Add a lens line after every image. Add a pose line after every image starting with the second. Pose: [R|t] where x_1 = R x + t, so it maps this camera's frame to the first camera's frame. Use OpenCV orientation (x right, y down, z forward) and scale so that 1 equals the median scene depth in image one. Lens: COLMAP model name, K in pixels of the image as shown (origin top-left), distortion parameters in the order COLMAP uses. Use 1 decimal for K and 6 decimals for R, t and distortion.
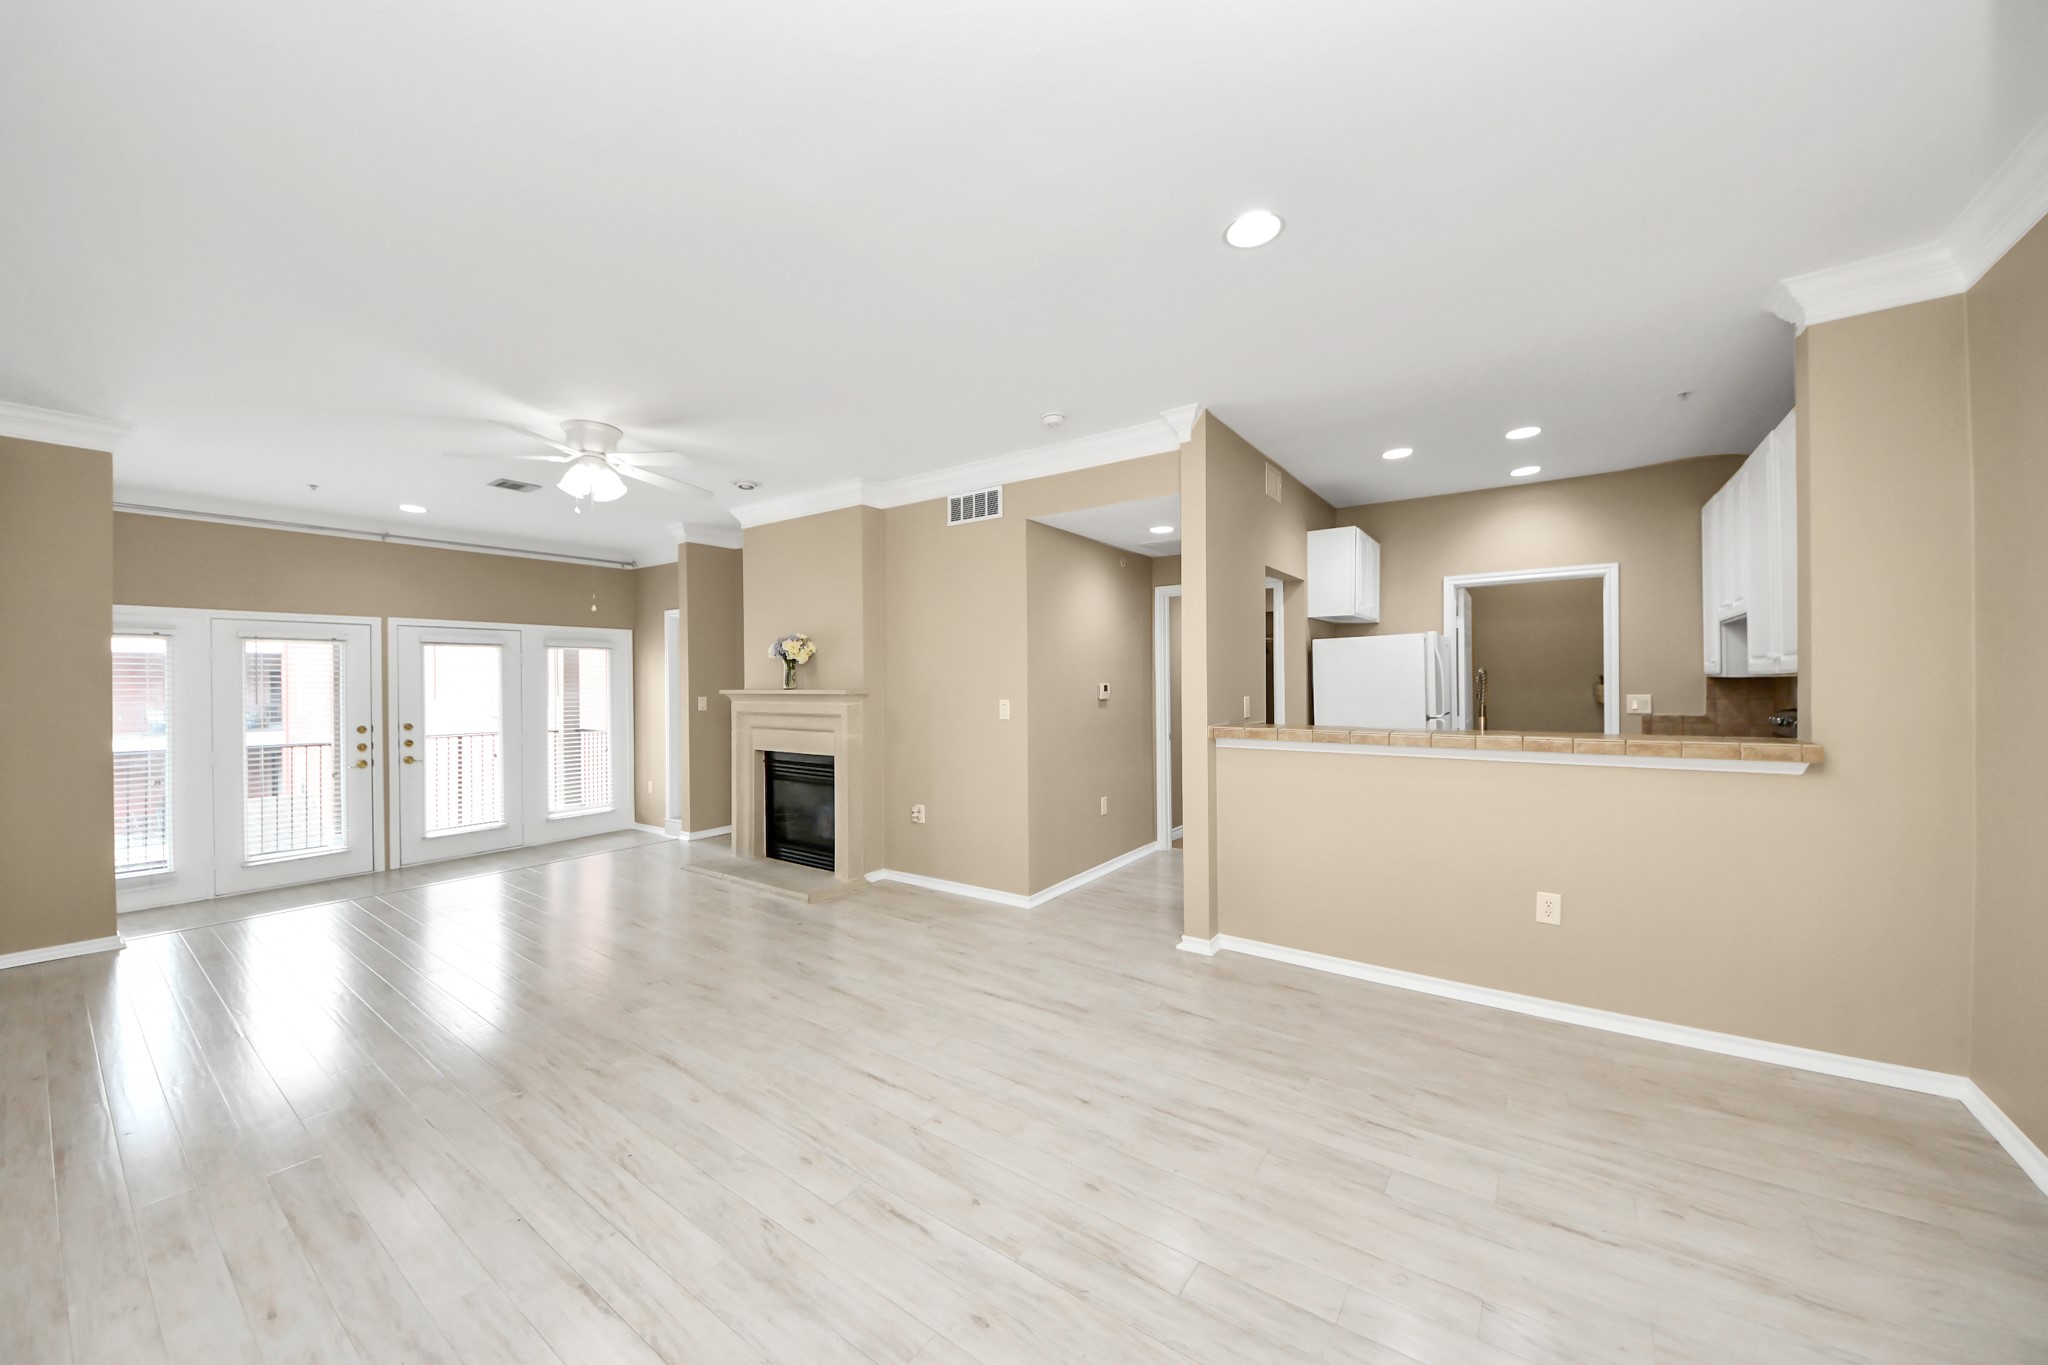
lens RADIAL K [[720.6, 0, 1023.4], [0, 720.6, 682.3], [0, 0, 1]] dist [0.042453, -0.026739]
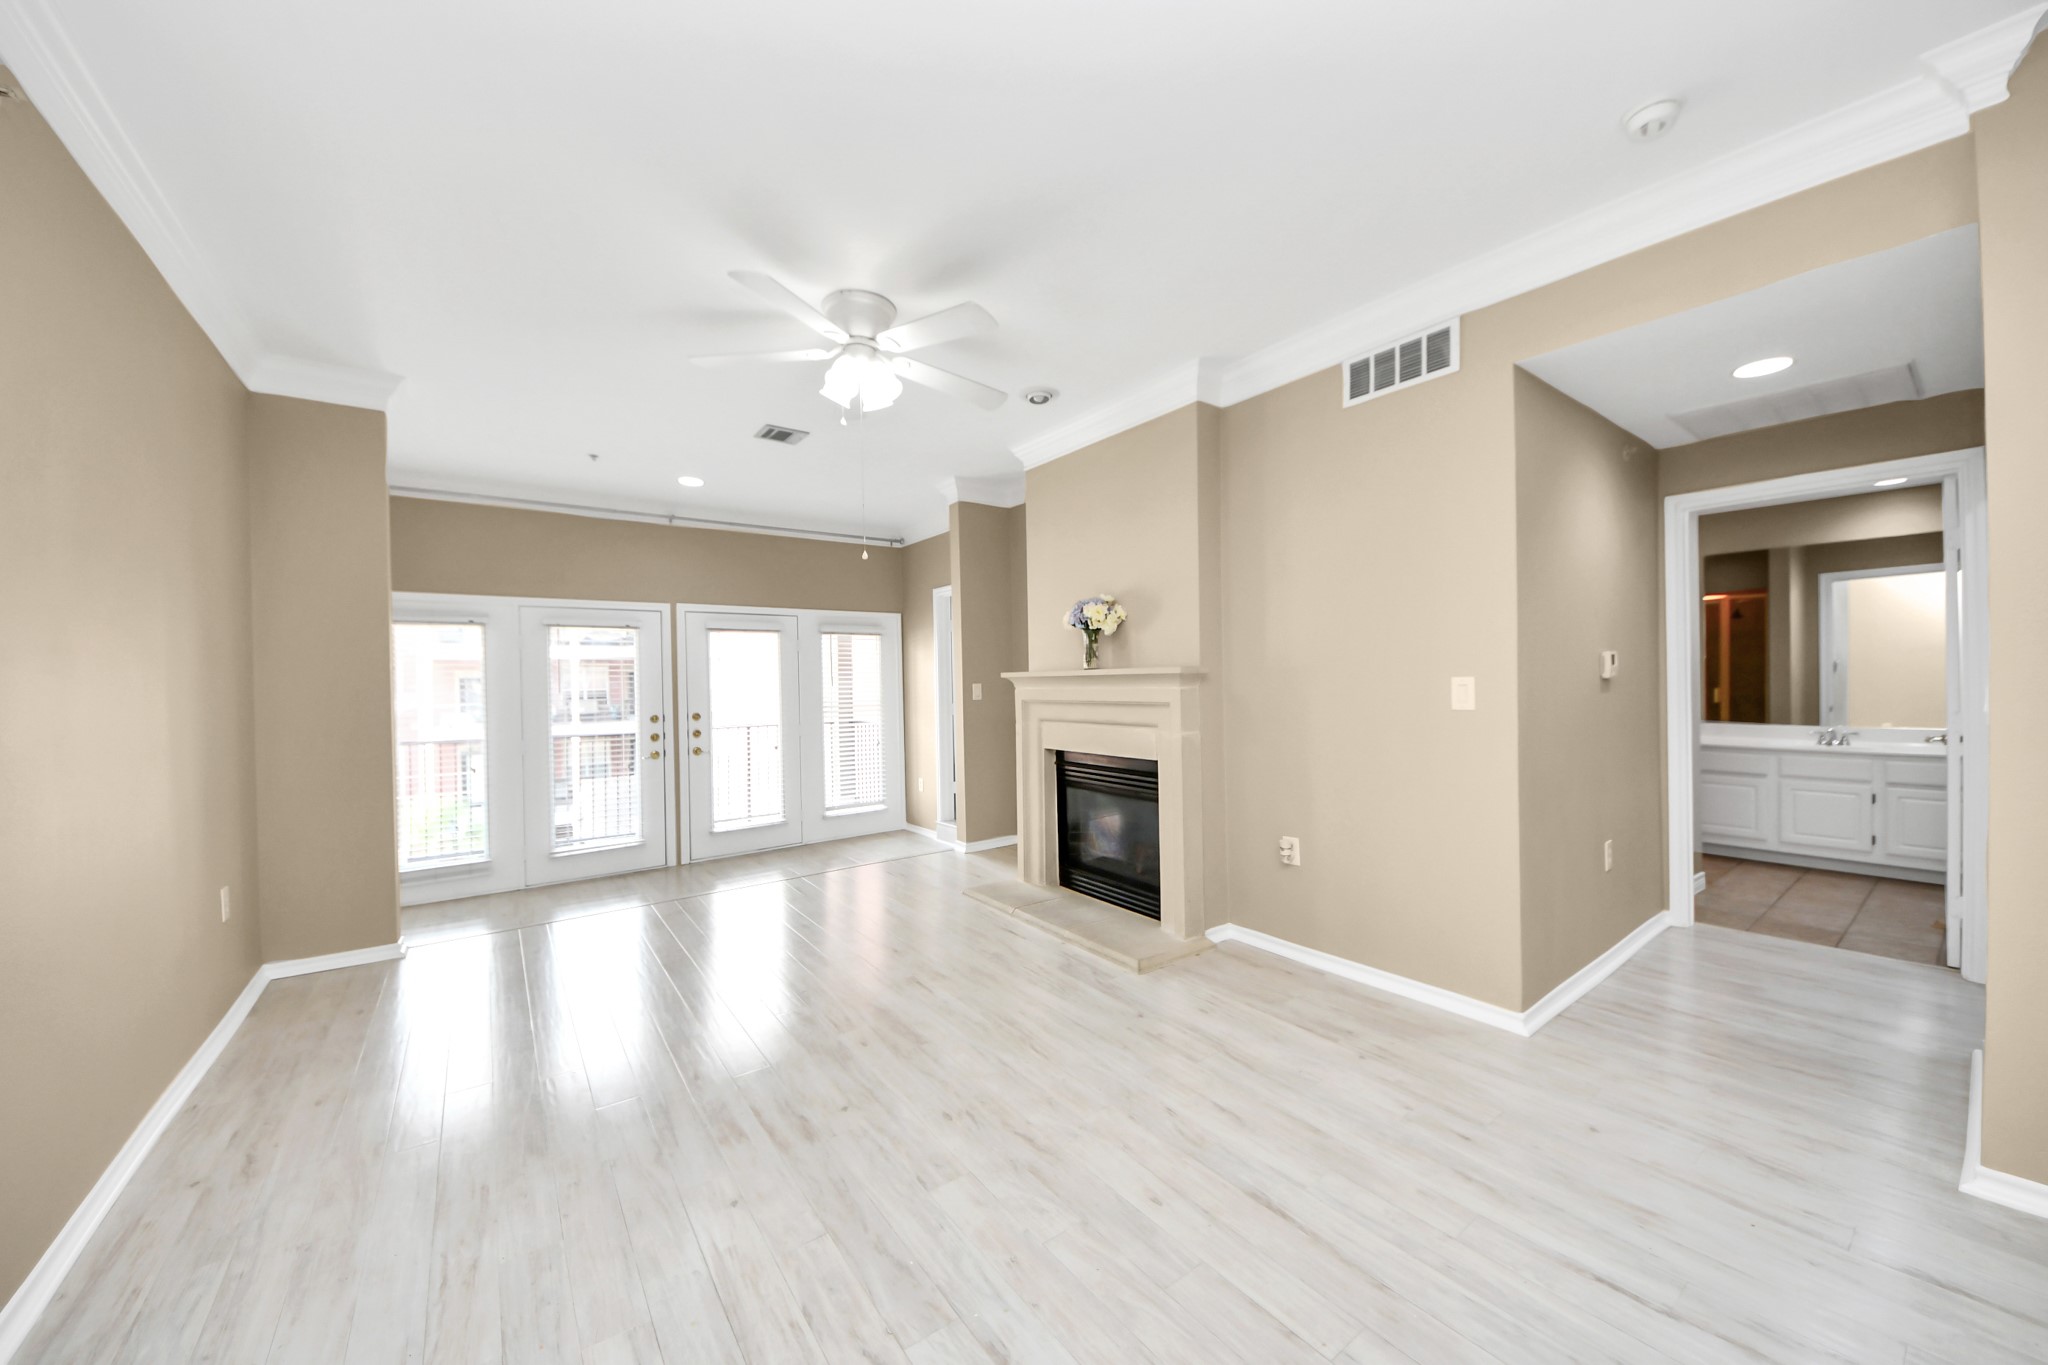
lens RADIAL K [[720.6, 0, 1023.4], [0, 720.6, 682.3], [0, 0, 1]] dist [0.042453, -0.026739]
pose [[0.950704, -0.008482, -0.309985, -0.165063], [0.009972, 0.999945, 0.003222, 0.020695], [0.309941, -0.006154, 0.950736, 0.276857]]
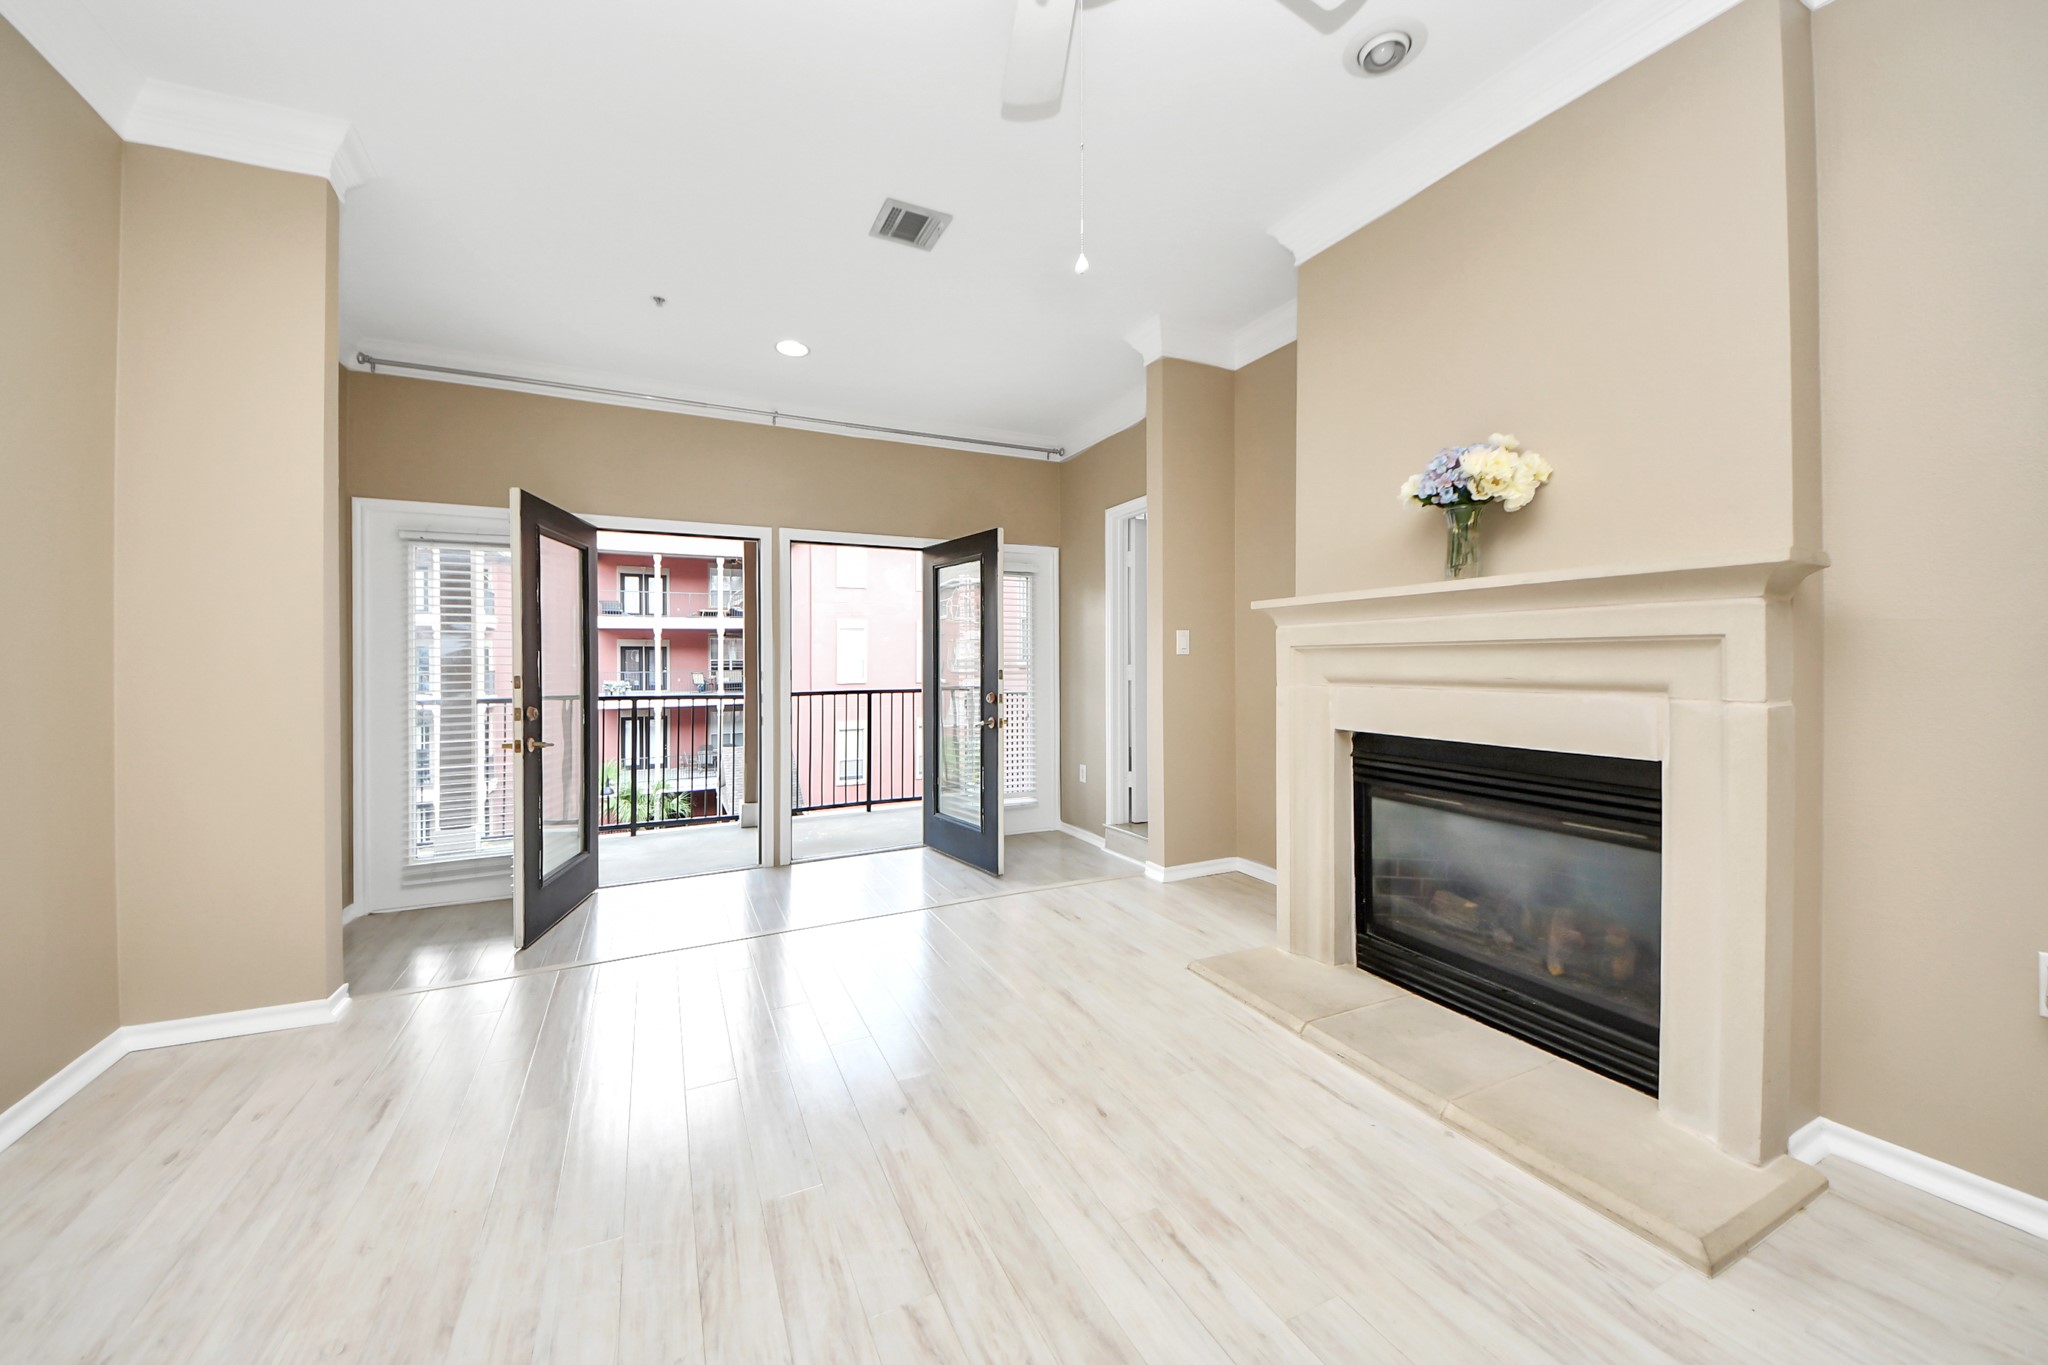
lens RADIAL K [[729.7, 0, 1026.1], [0, 729.7, 661.4], [0, 0, 1]] dist [0.001307, -0.002564]
pose [[0.884646, 0.004630, -0.466241, -0.359916], [-0.004227, 0.999989, 0.001911, 0.054992], [0.466244, 0.000280, 0.884656, 0.553820]]
